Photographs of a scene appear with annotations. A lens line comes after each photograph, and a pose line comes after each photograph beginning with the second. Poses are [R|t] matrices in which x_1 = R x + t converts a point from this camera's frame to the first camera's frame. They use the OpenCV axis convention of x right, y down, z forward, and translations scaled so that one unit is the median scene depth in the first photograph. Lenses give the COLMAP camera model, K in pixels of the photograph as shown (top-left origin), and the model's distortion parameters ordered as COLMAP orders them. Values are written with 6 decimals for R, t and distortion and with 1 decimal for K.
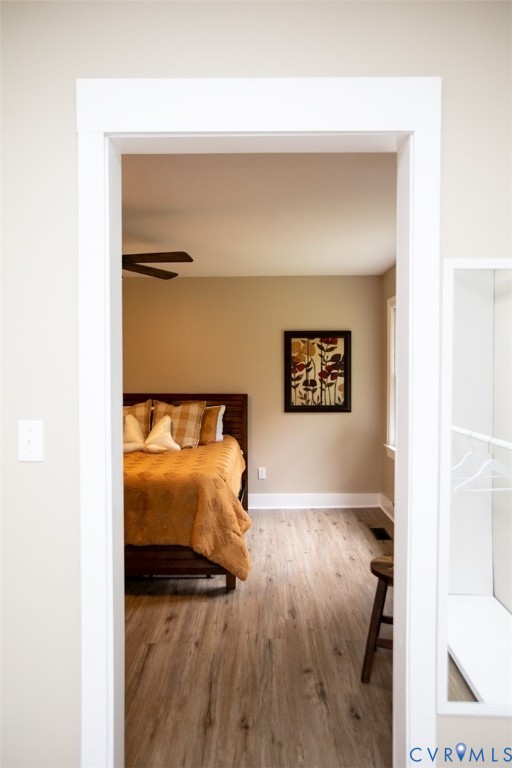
lens RADIAL K [[519.6, 0, 252.1], [0, 519.6, 386.4], [0, 0, 1]] dist [0.010309, 0.004083]
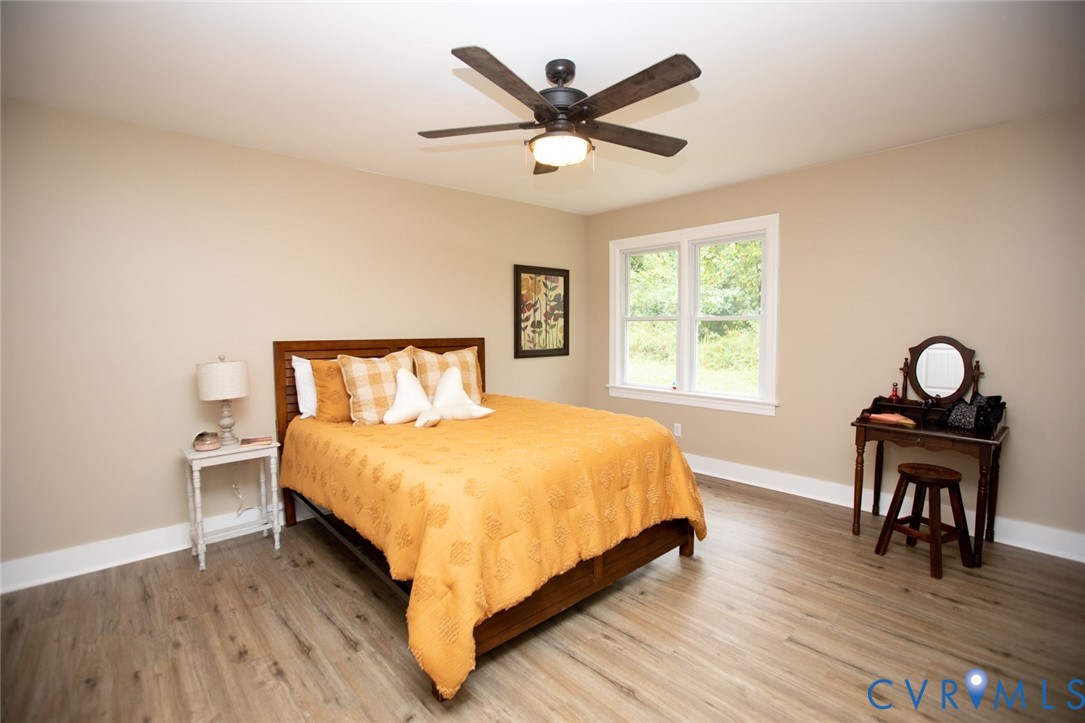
lens RADIAL K [[493.9, 0, 532.6], [0, 493.9, 368.0], [0, 0, 1]] dist [-0.028306, 0.004317]
pose [[0.727964, -0.058255, 0.683136, -0.486643], [0.022519, 0.997878, 0.061098, 0.016119], [-0.685246, -0.029093, 0.727730, 0.380644]]
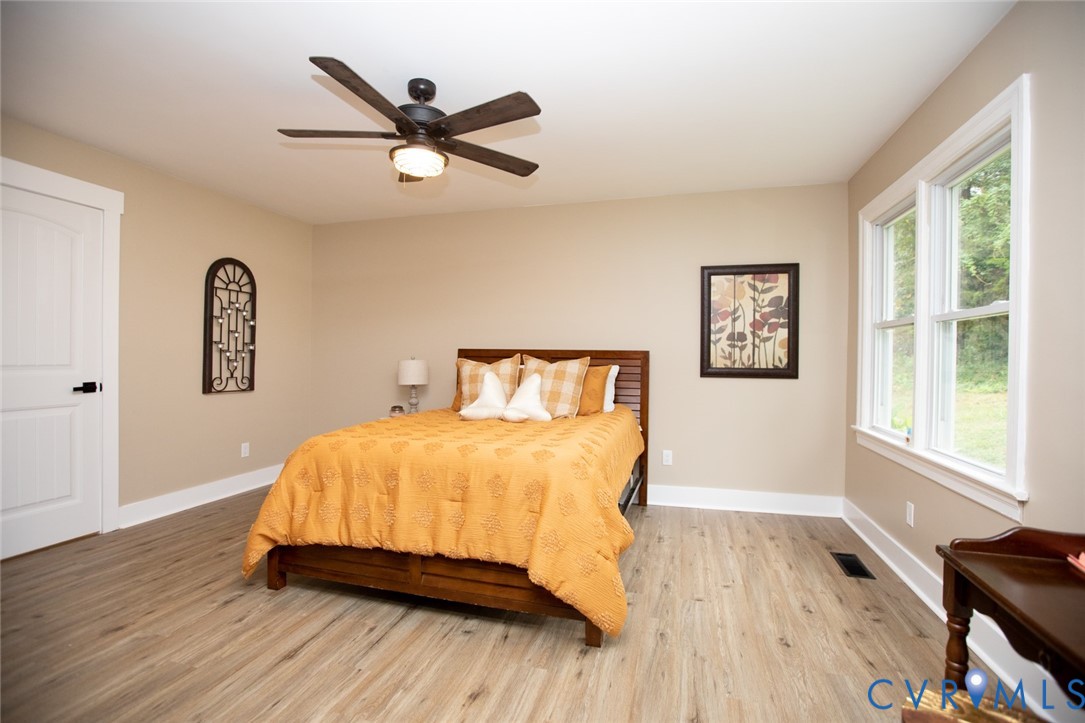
lens RADIAL K [[493.9, 0, 548.1], [0, 493.9, 360.4], [0, 0, 1]] dist [-0.028306, 0.004317]
pose [[0.967633, 0.013907, -0.251979, 0.030152], [-0.019702, 0.999596, -0.020490, 0.045561], [0.251592, 0.024791, 0.967516, 0.273701]]
